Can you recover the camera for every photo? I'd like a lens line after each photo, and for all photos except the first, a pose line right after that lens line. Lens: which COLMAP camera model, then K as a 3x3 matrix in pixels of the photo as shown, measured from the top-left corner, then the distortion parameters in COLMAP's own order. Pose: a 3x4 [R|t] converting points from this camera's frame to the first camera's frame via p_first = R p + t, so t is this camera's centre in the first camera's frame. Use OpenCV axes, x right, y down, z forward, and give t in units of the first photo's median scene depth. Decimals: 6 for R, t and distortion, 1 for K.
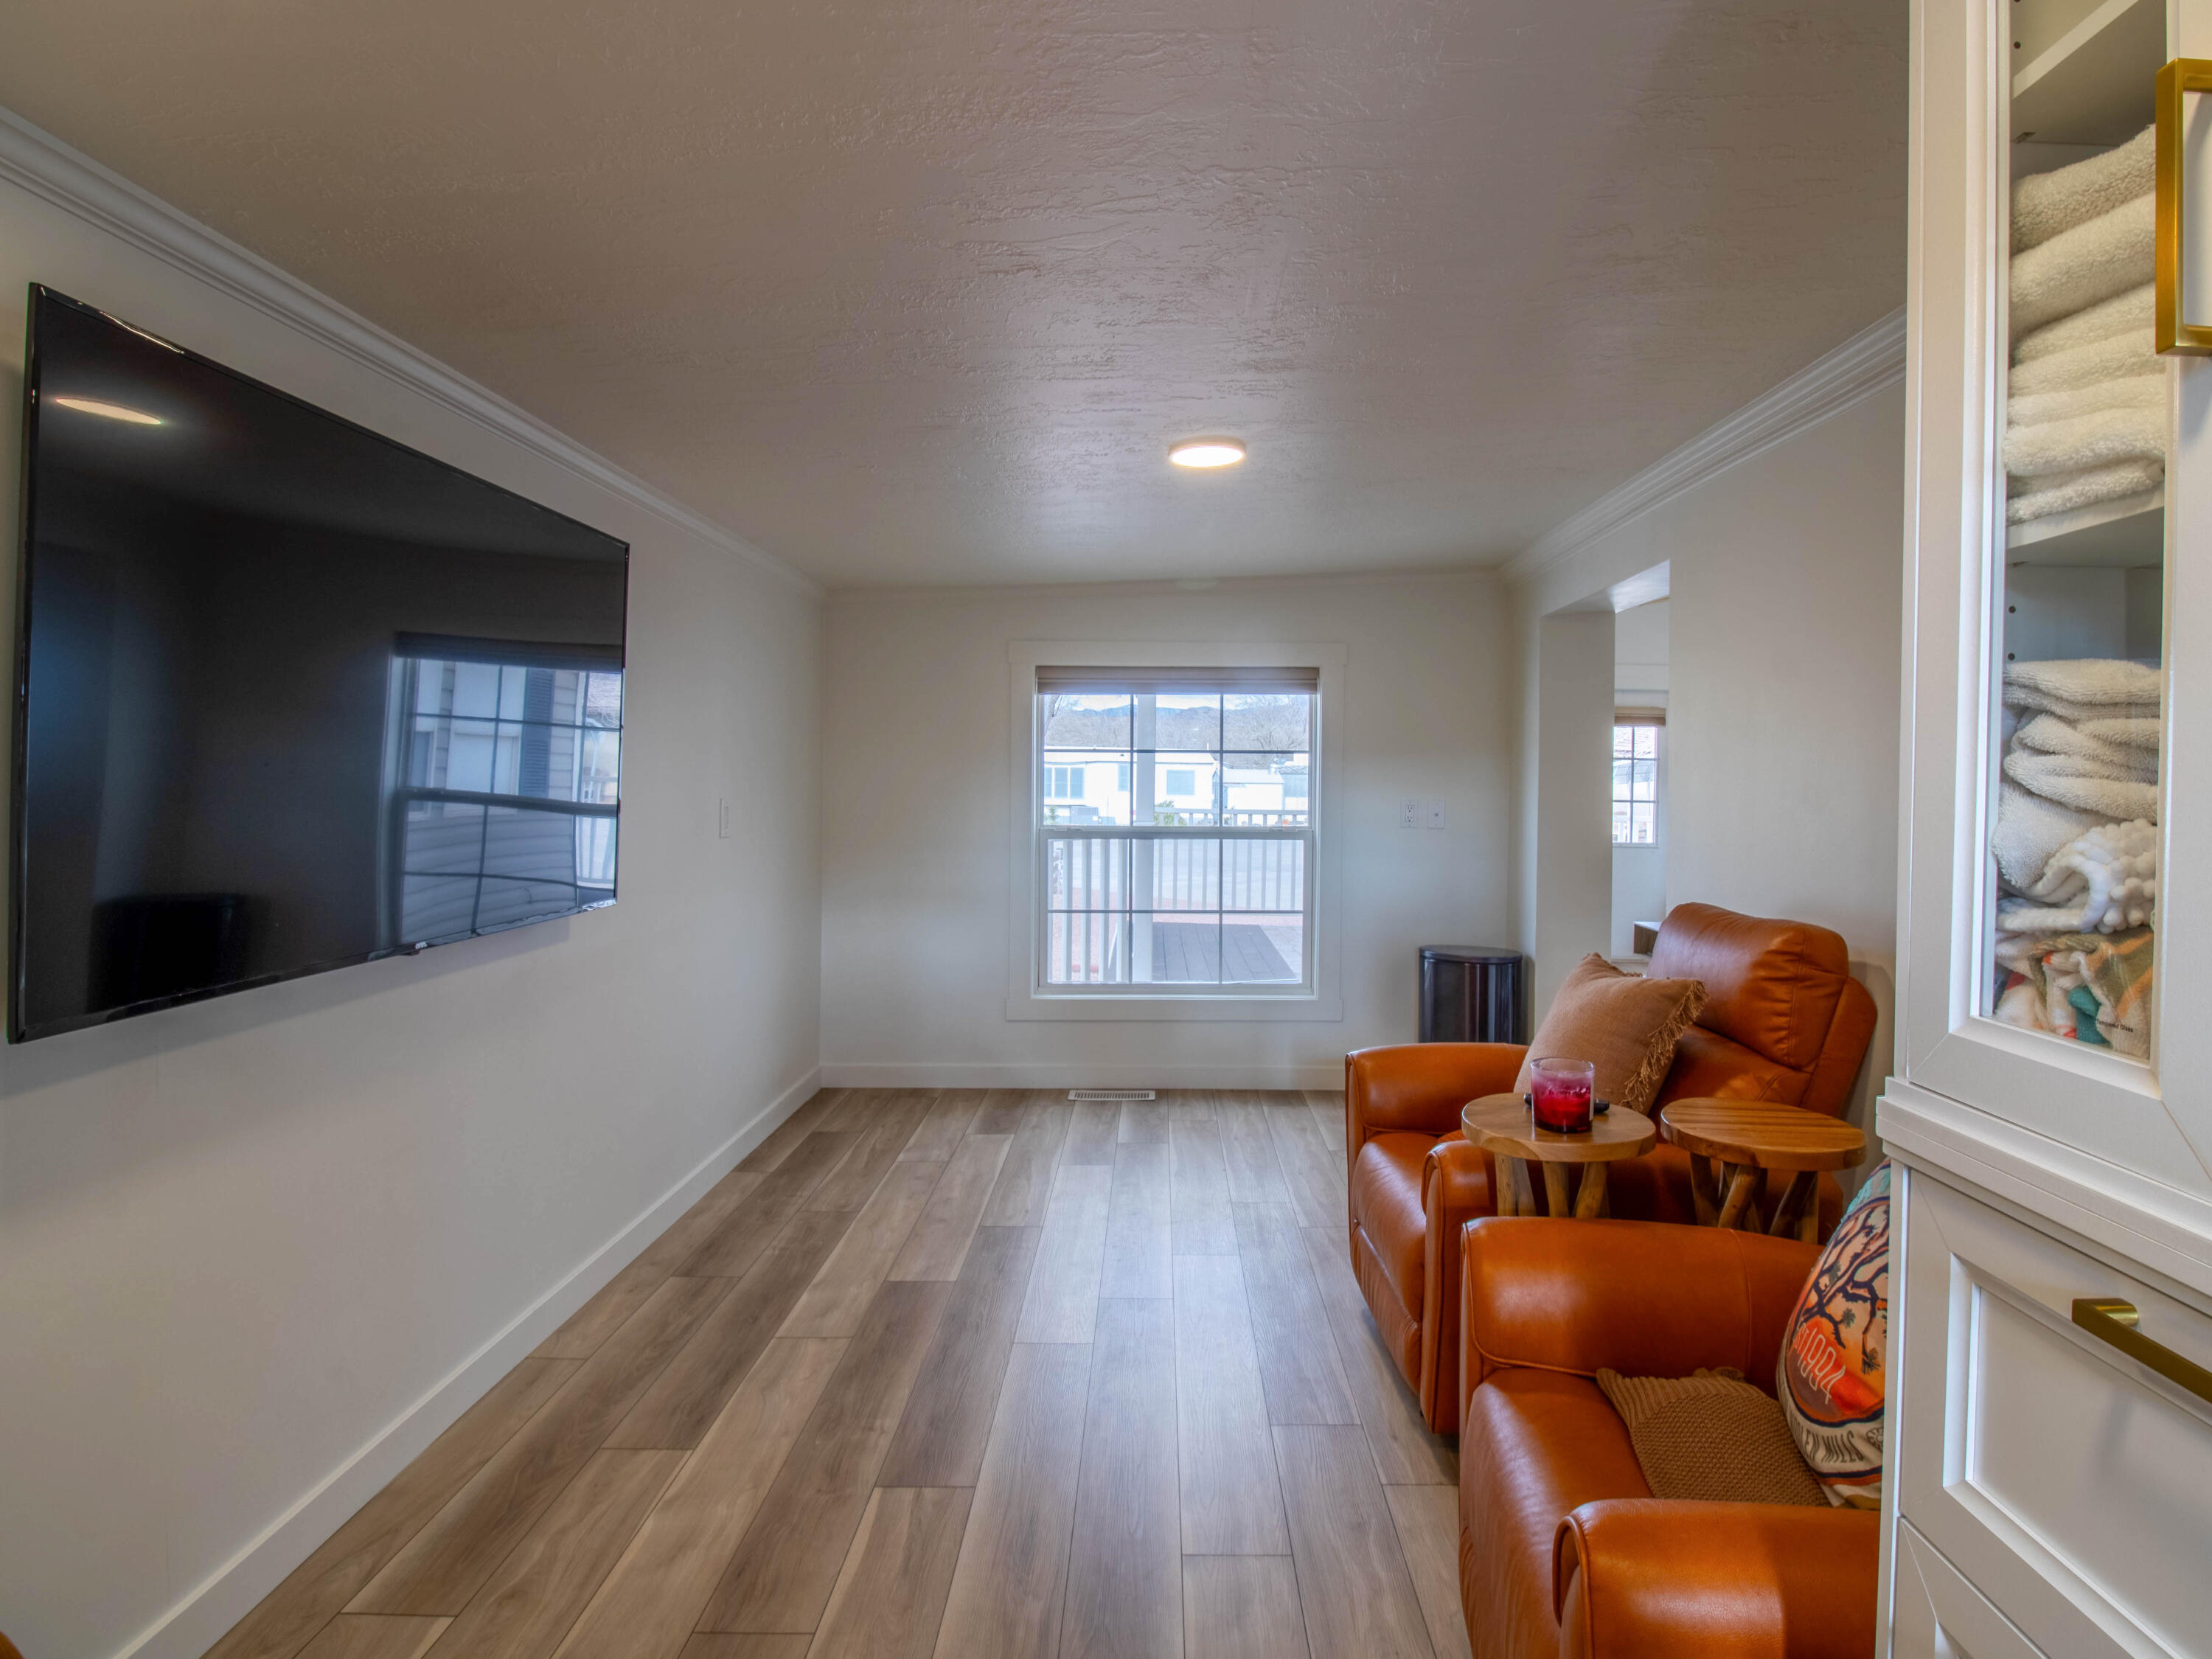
lens RADIAL K [[1180.9, 0, 1094.5], [0, 1180.9, 814.3], [0, 0, 1]] dist [0.002831, -0.013376]
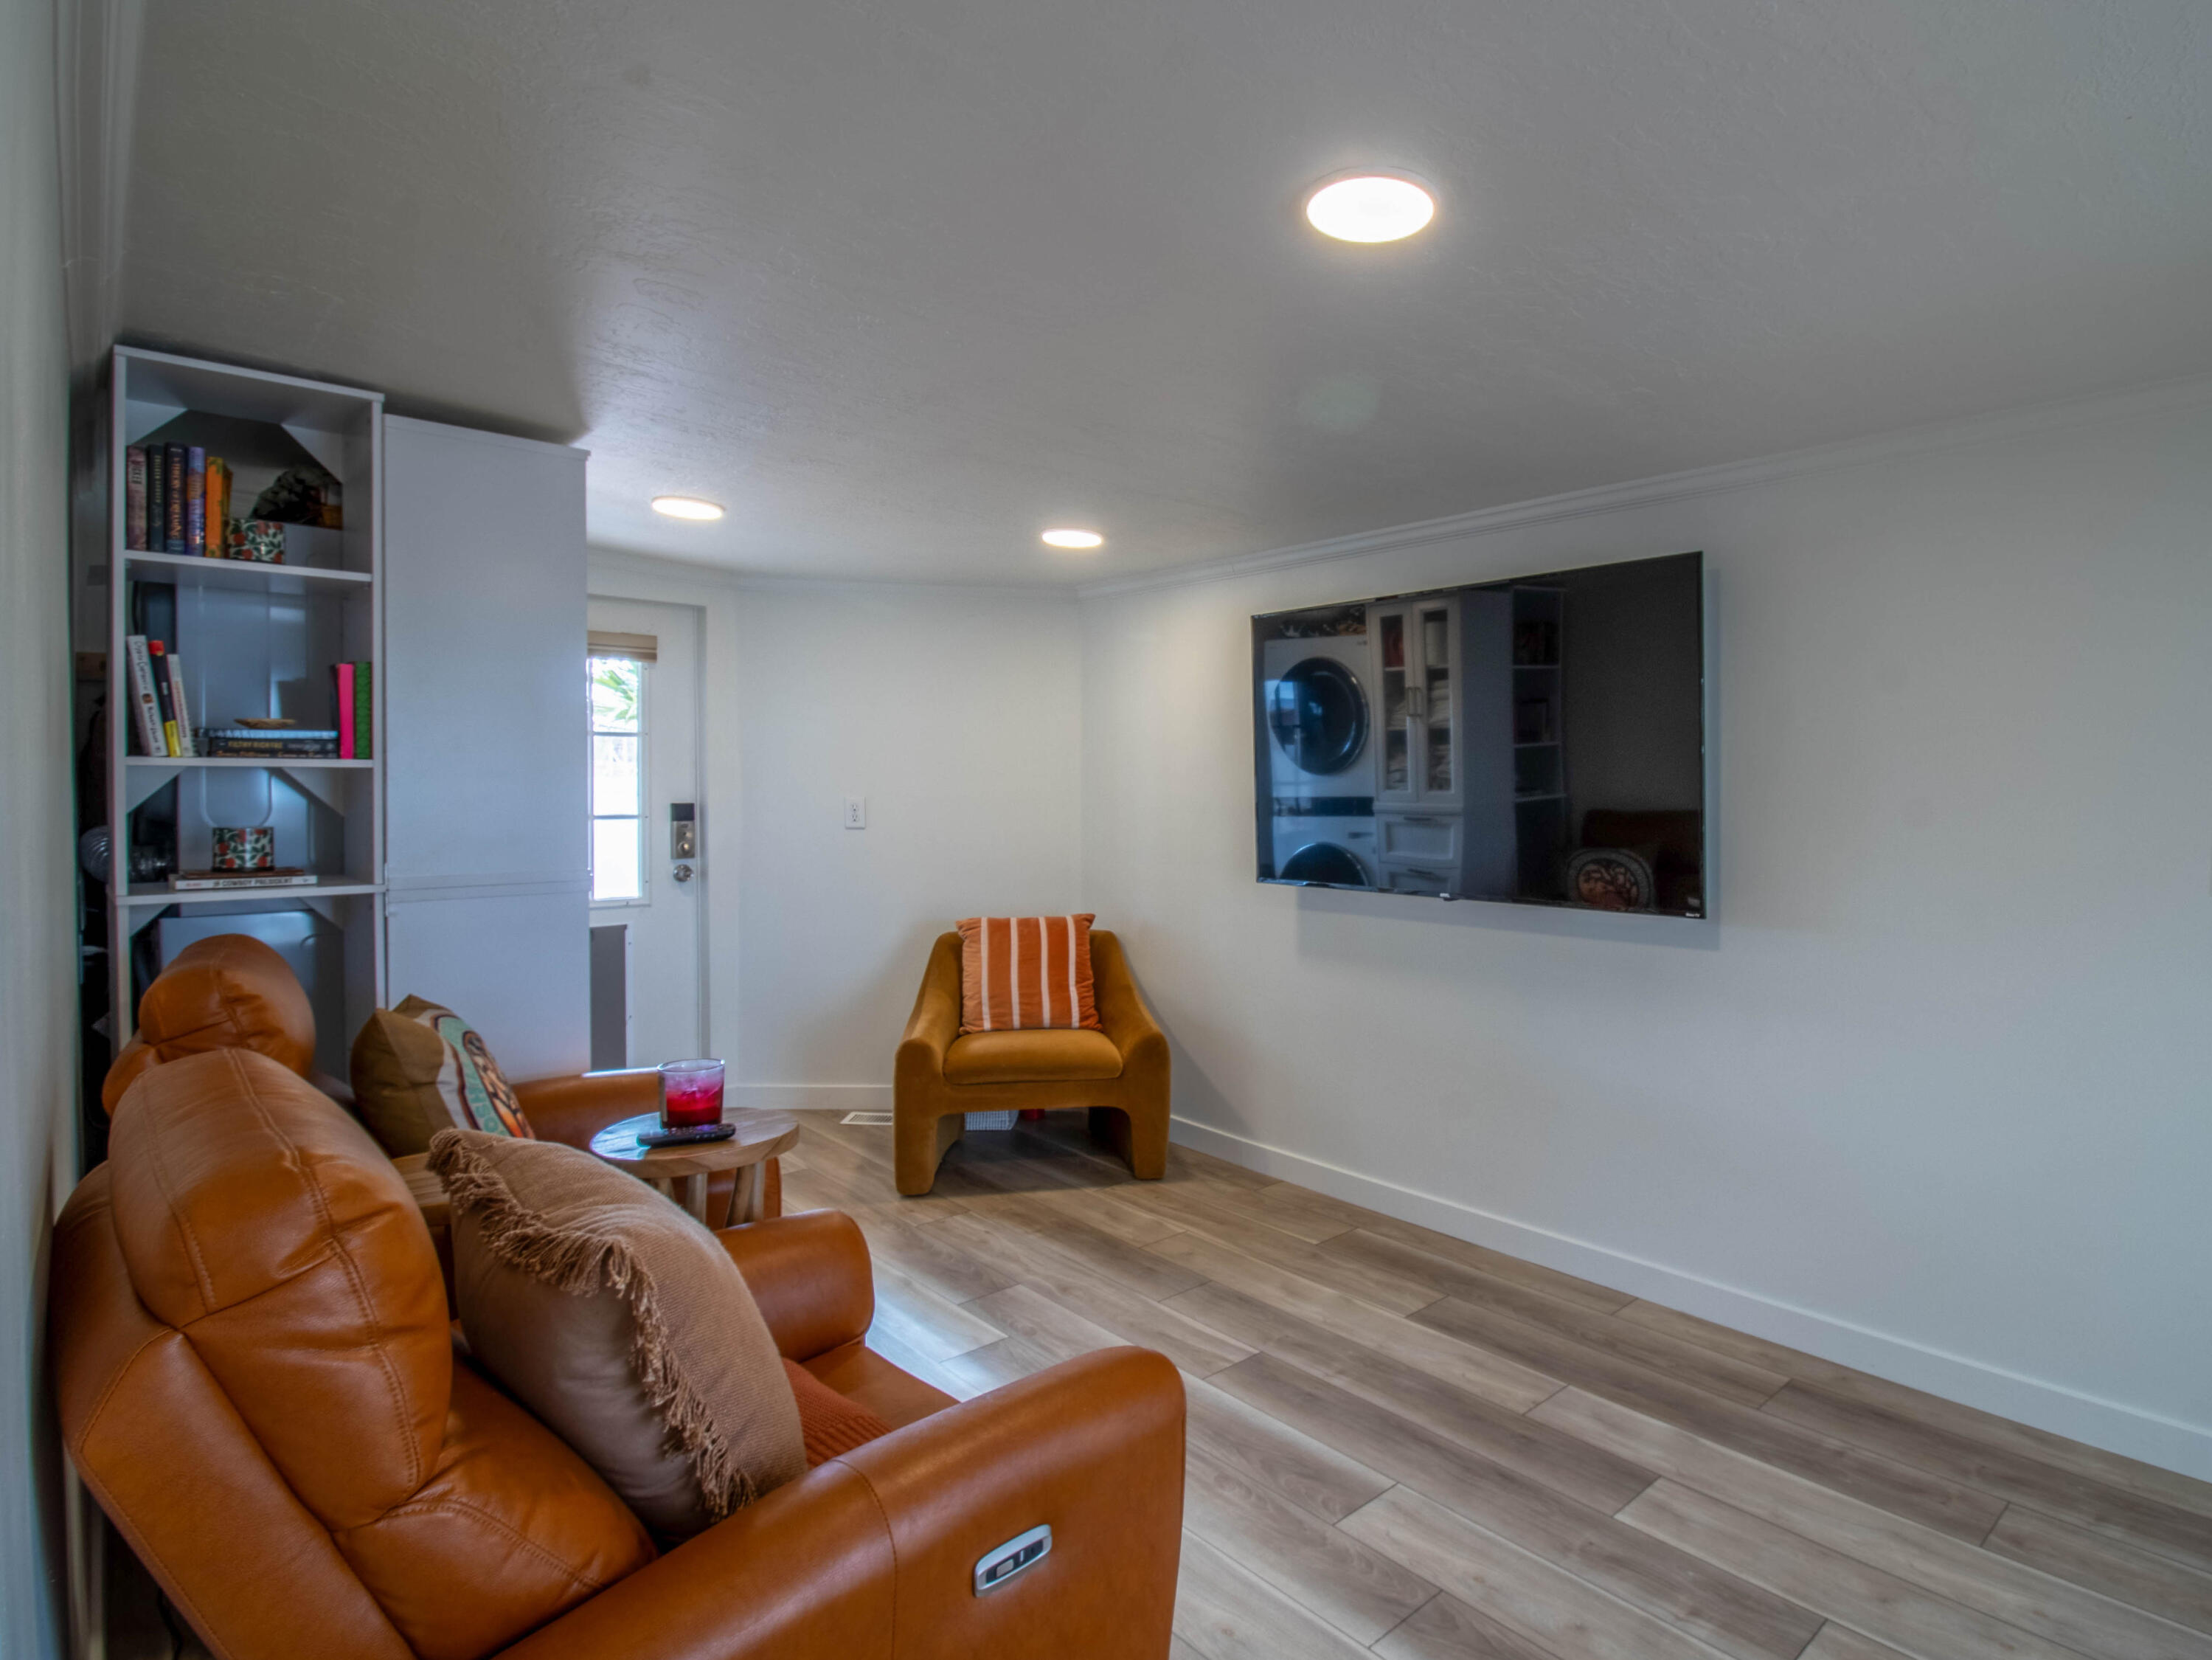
lens RADIAL K [[1181.0, 0, 1094.5], [0, 1181.0, 814.8], [0, 0, 1]] dist [0.002831, -0.013376]
pose [[-0.751922, 0.017596, -0.659017, 0.587161], [-0.022735, 0.998357, 0.052597, -0.025176], [0.658860, 0.054531, -0.750287, 1.435029]]
